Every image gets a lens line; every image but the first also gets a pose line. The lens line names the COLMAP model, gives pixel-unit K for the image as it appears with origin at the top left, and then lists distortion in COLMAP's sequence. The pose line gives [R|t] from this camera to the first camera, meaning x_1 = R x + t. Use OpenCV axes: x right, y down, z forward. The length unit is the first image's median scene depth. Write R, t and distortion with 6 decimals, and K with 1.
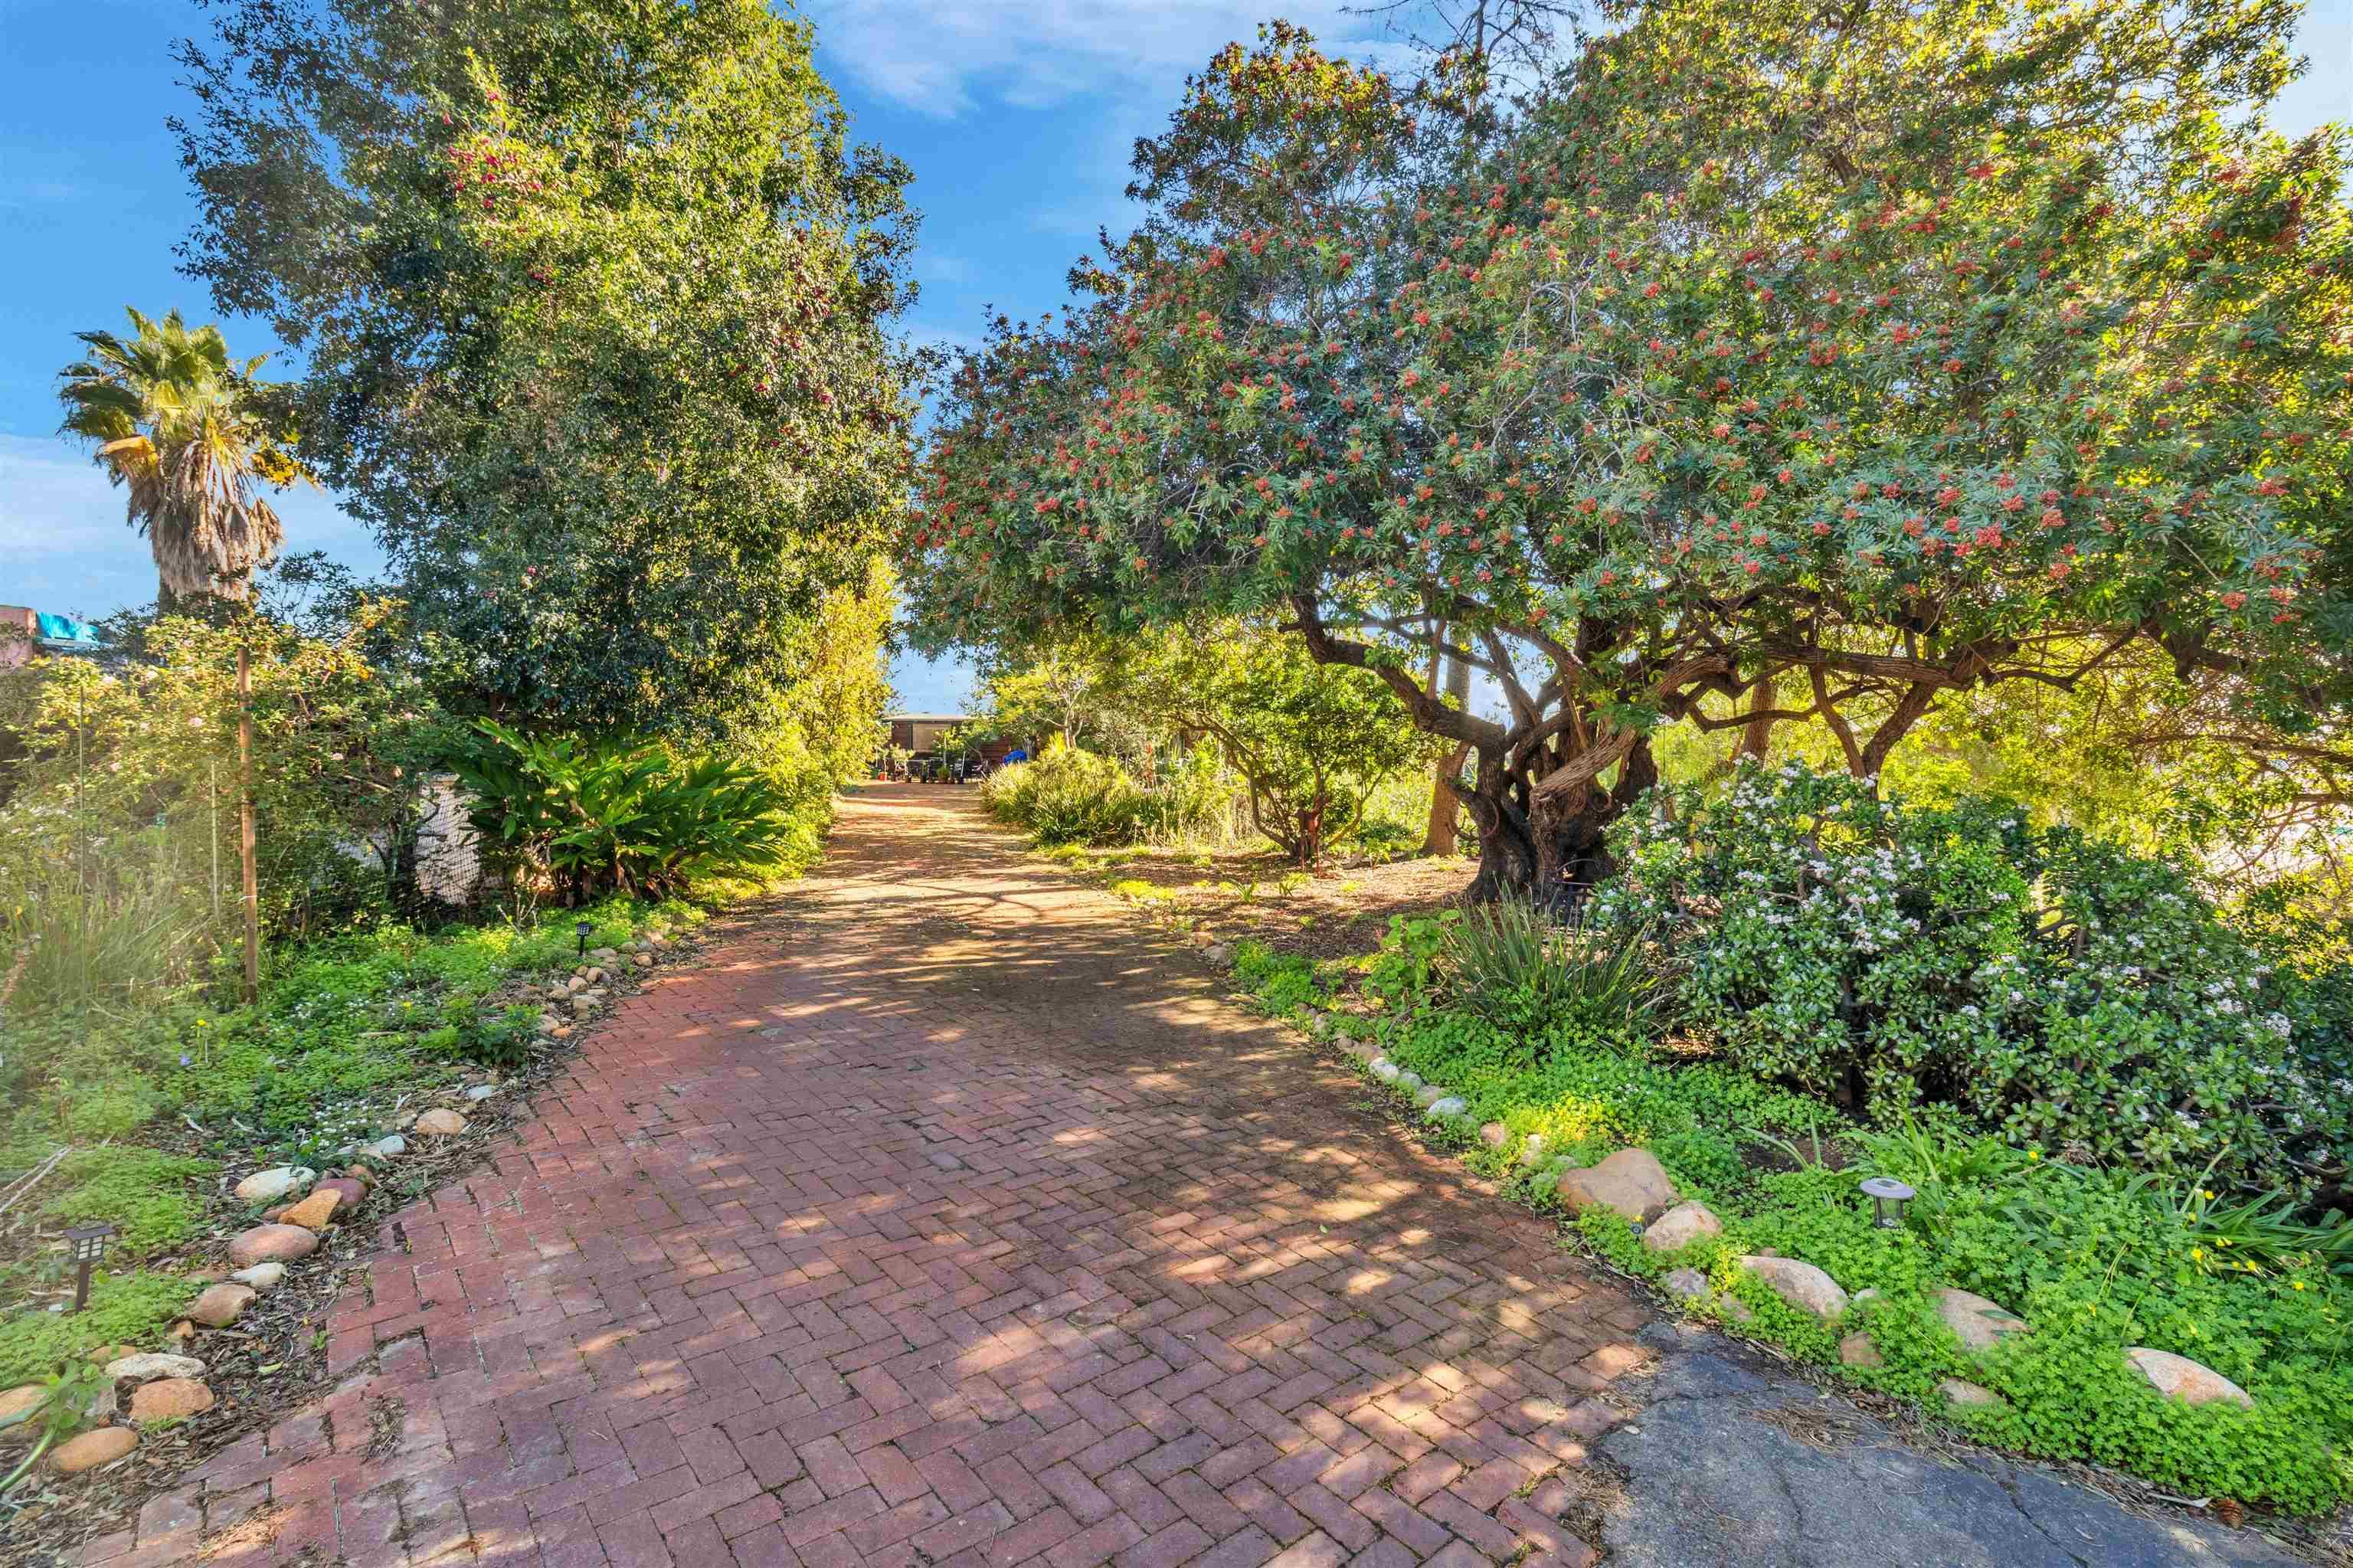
lens RADIAL K [[1087.3, 0, 1177.8], [0, 1087.3, 786.0], [0, 0, 1]] dist [-0.000915, -0.000824]
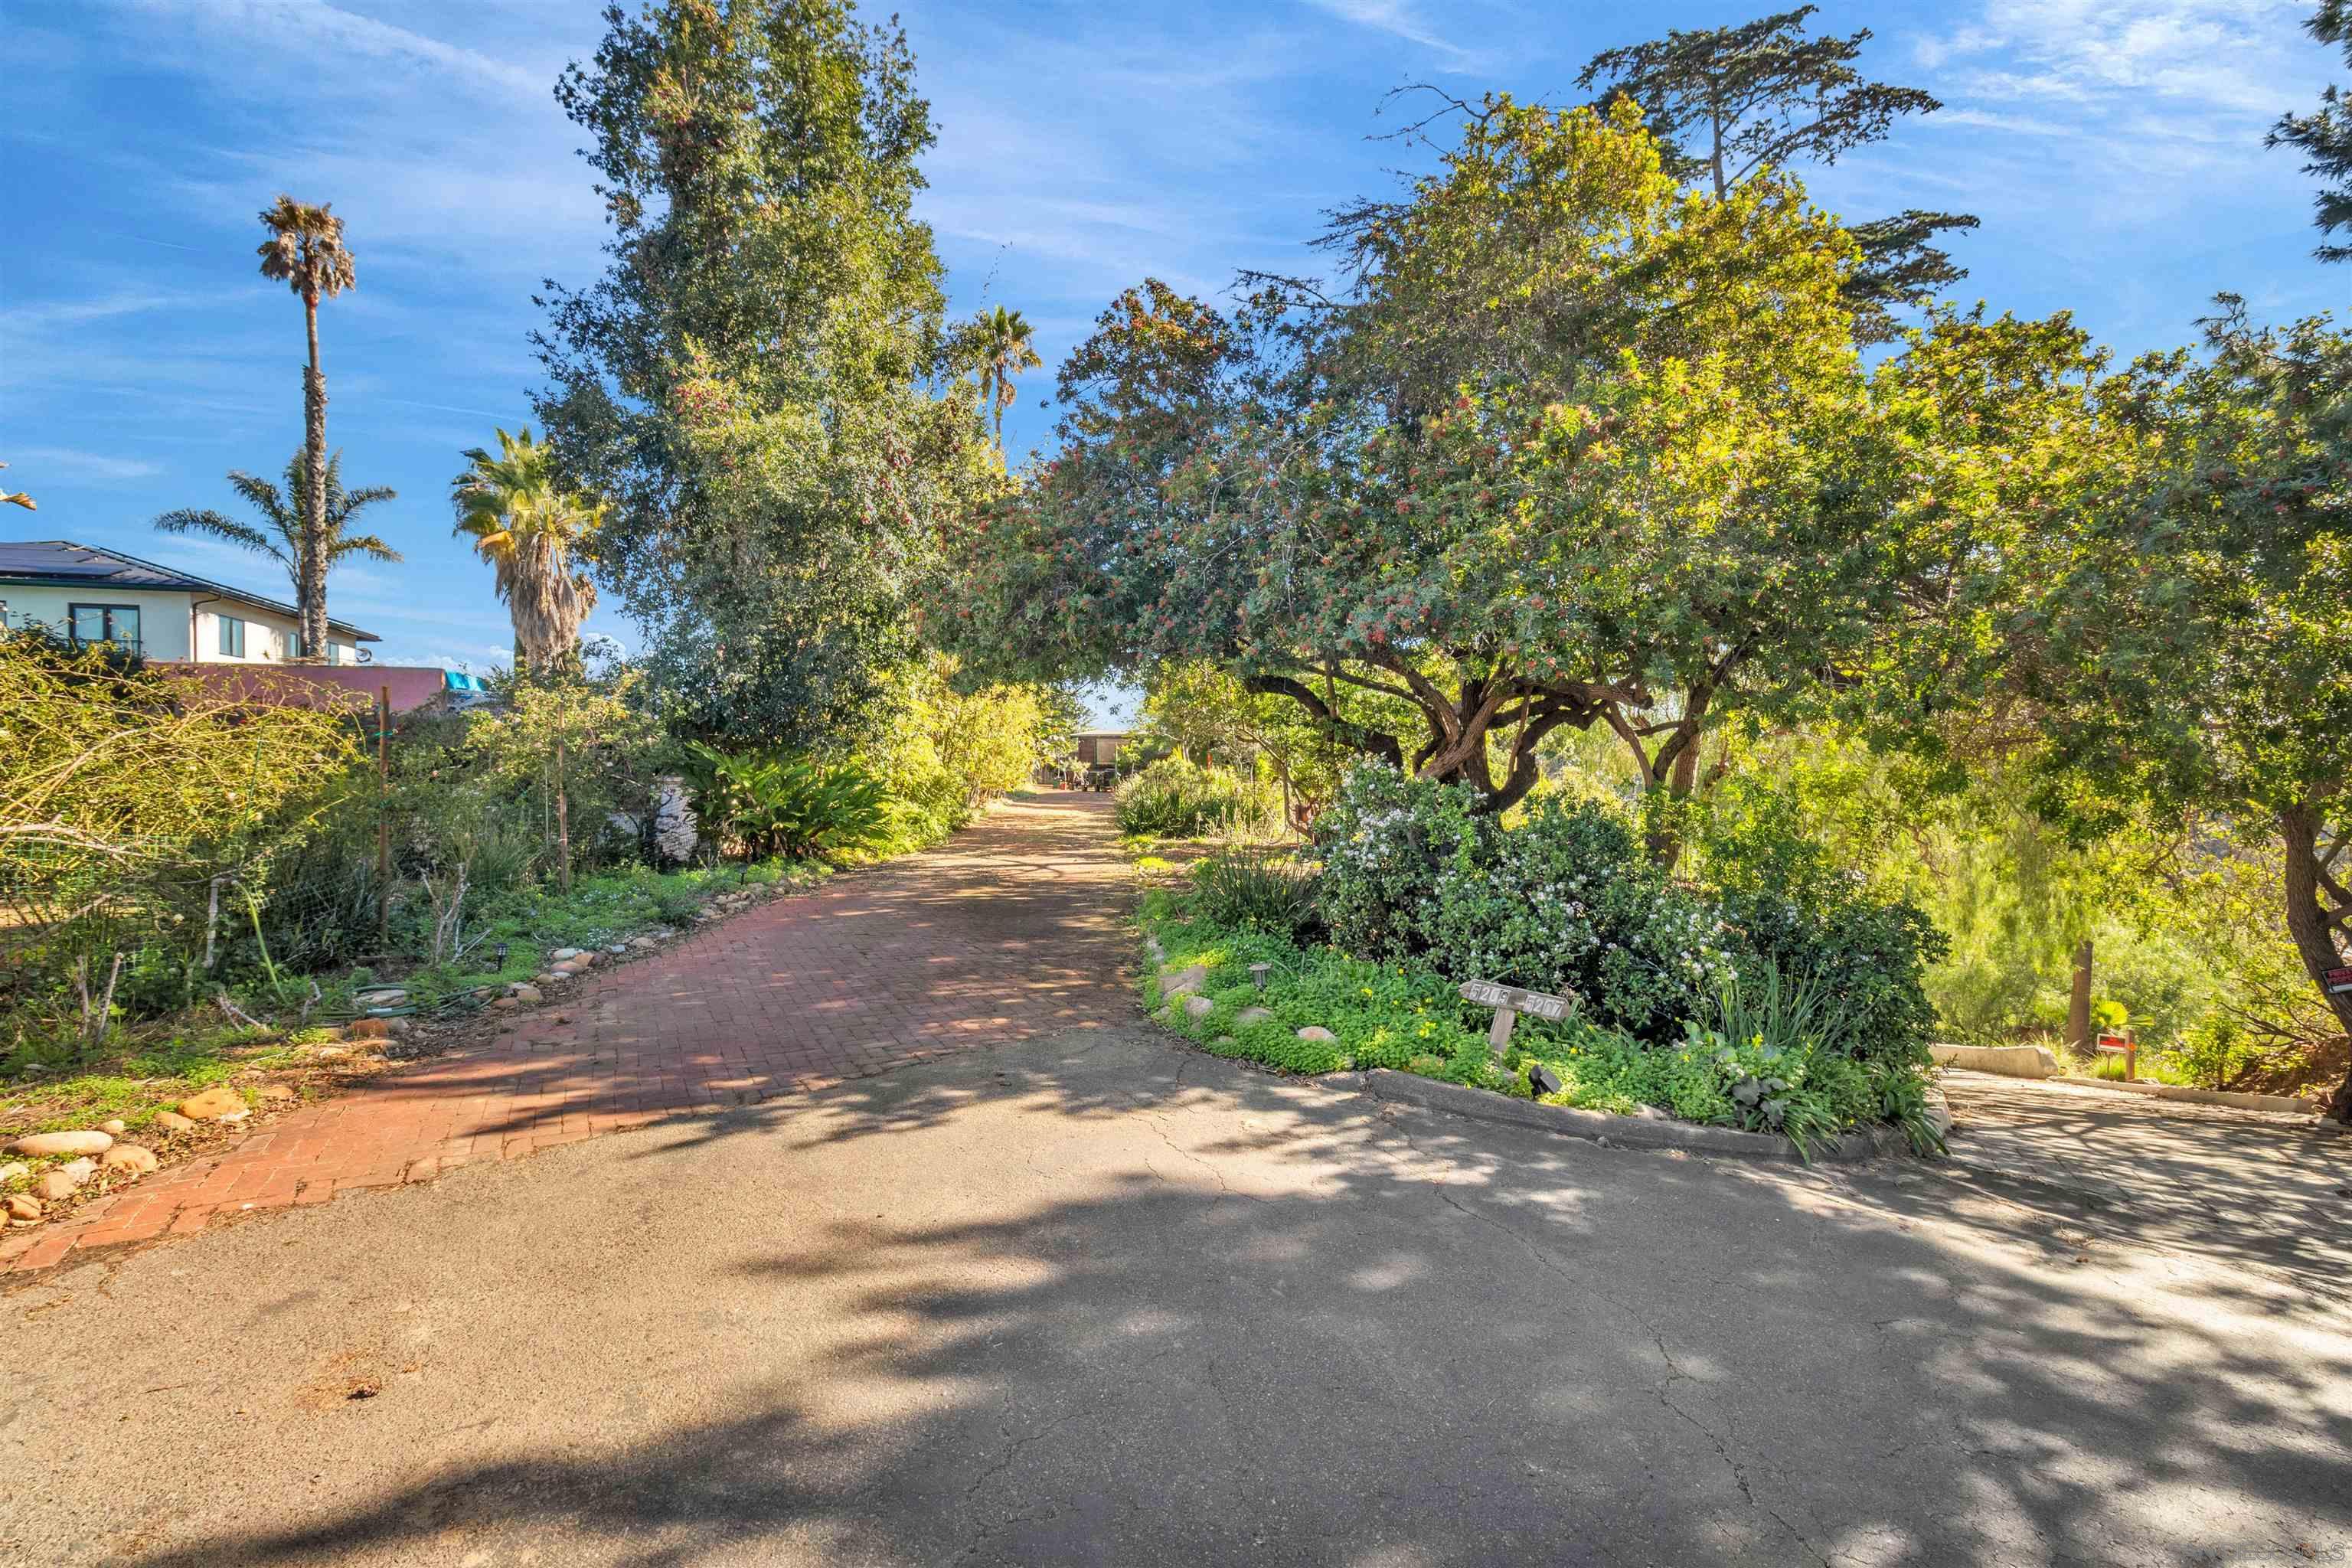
lens RADIAL K [[1086.8, 0, 1184.3], [0, 1086.8, 789.4], [0, 0, 1]] dist [-0.000915, -0.000824]
pose [[0.980222, -0.002607, -0.197886, 0.352761], [0.000905, 0.999962, -0.008687, 0.021929], [0.197901, 0.008336, 0.980187, -0.389063]]
